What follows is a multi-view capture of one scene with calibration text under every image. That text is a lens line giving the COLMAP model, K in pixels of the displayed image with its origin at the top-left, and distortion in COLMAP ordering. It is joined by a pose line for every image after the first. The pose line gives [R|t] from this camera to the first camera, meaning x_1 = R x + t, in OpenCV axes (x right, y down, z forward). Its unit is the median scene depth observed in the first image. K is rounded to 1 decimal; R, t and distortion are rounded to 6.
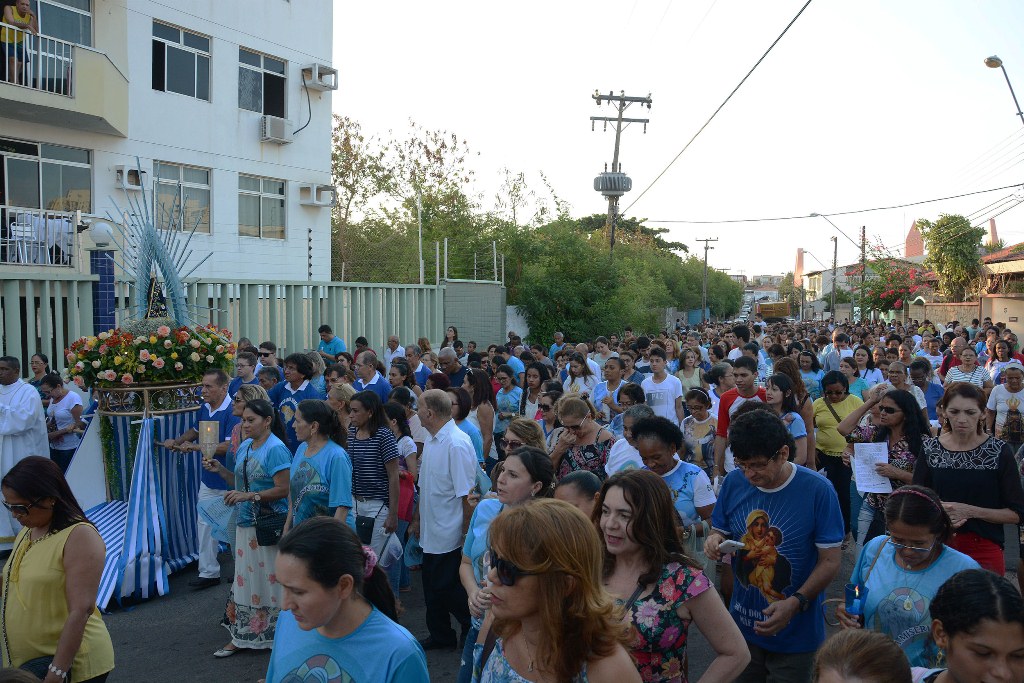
lens RADIAL K [[772.8, 0, 514.2], [0, 772.8, 339.4], [0, 0, 1]] dist [-0.106838, 0.010049]
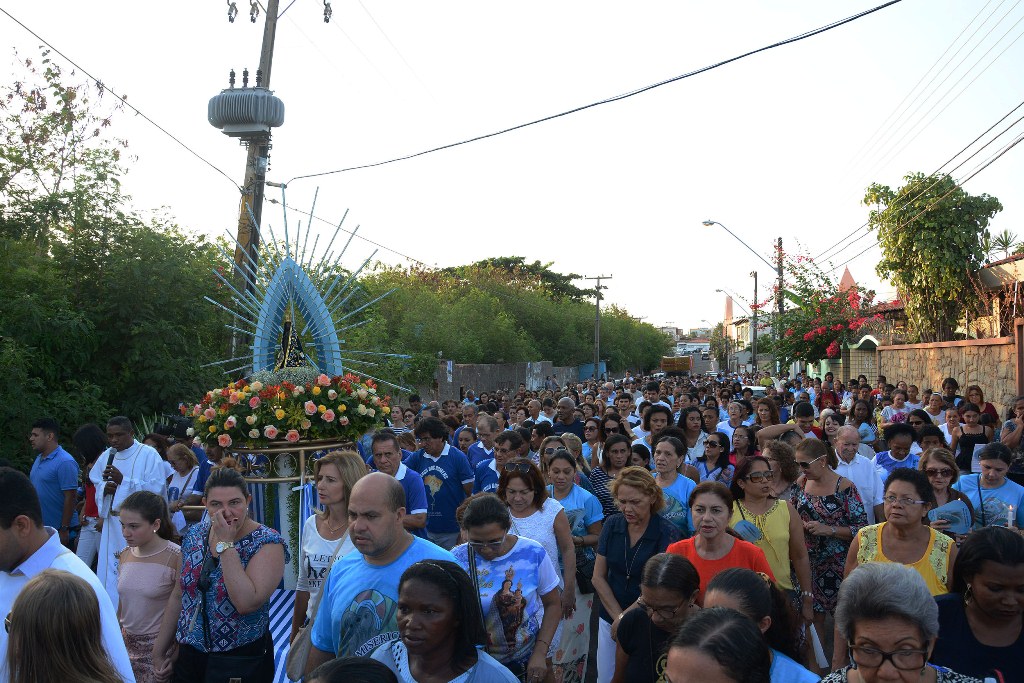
lens RADIAL K [[772.8, 0, 508.4], [0, 772.8, 338.5], [0, 0, 1]] dist [-0.106838, 0.010049]
pose [[0.997880, -0.007026, 0.064695, 0.105183], [0.011772, 0.997242, -0.073275, -0.007100], [-0.064002, 0.073882, 0.995211, 0.203933]]
